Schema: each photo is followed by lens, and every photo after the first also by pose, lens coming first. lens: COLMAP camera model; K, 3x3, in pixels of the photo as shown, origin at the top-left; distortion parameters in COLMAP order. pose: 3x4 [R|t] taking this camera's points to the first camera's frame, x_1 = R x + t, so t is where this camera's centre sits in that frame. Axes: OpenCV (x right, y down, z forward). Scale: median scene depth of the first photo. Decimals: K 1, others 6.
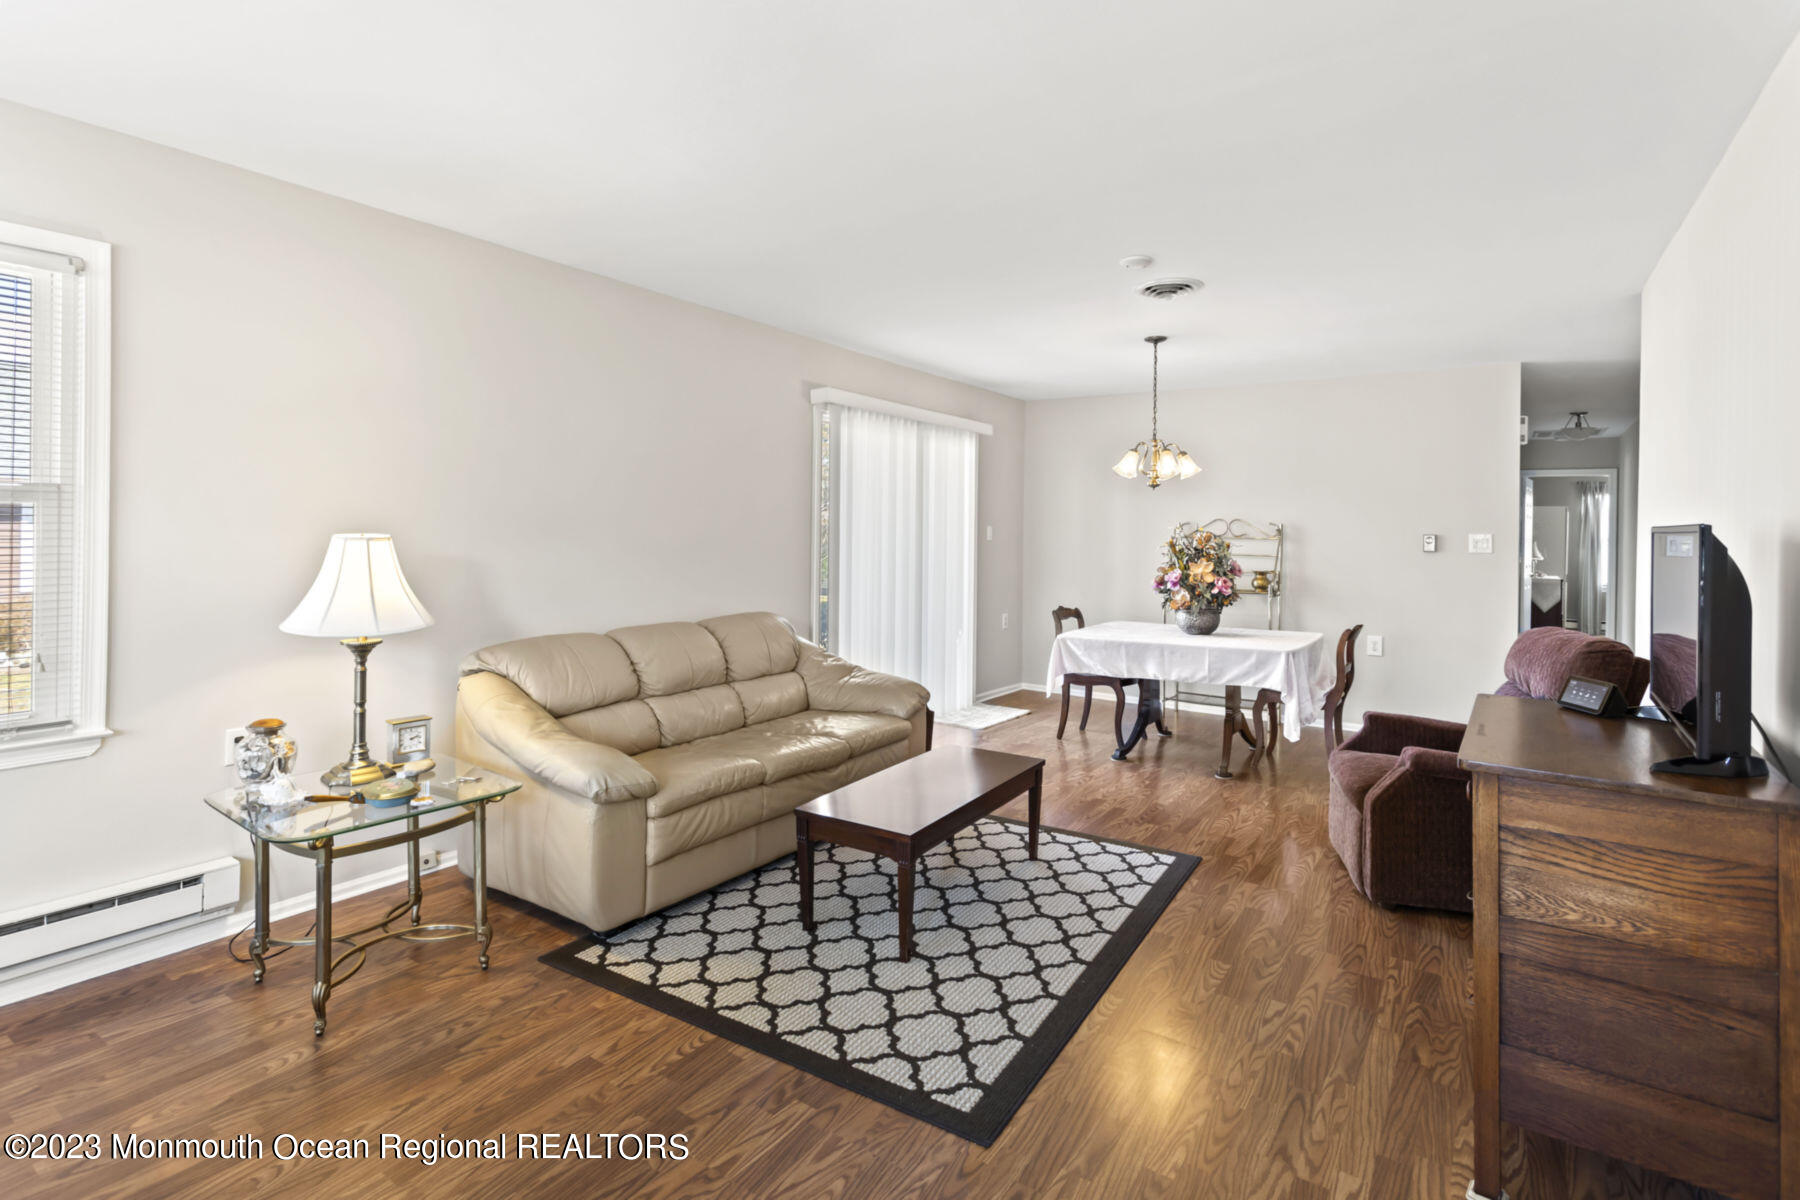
lens RADIAL K [[912.1, 0, 904.7], [0, 912.1, 534.7], [0, 0, 1]] dist [-0.000669, 0.000202]
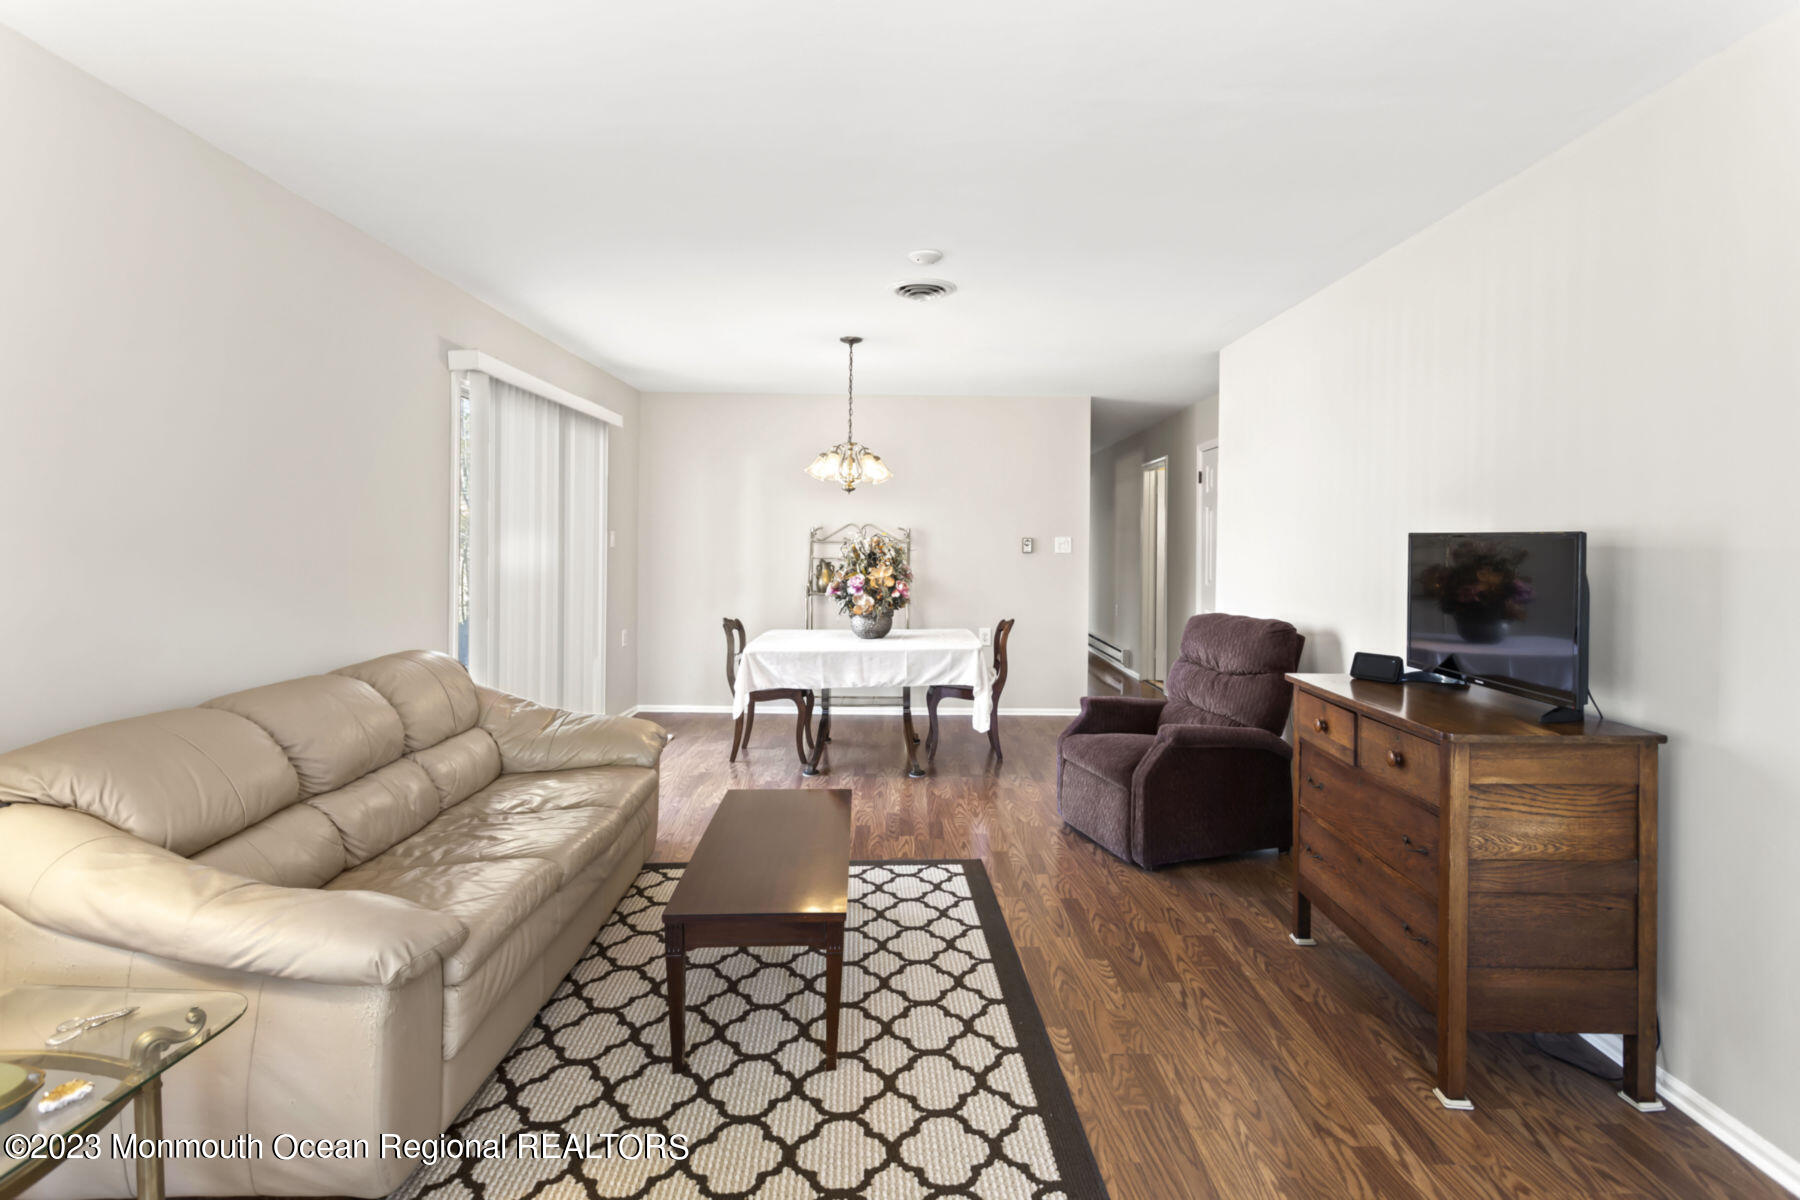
lens RADIAL K [[894.4, 0, 939.9], [0, 894.4, 546.3], [0, 0, 1]] dist [0.001214, -0.000295]
pose [[0.811110, -0.010721, 0.584796, -0.295664], [0.005098, 0.999924, 0.011261, -0.004747], [-0.584872, -0.006153, 0.811102, 0.231049]]
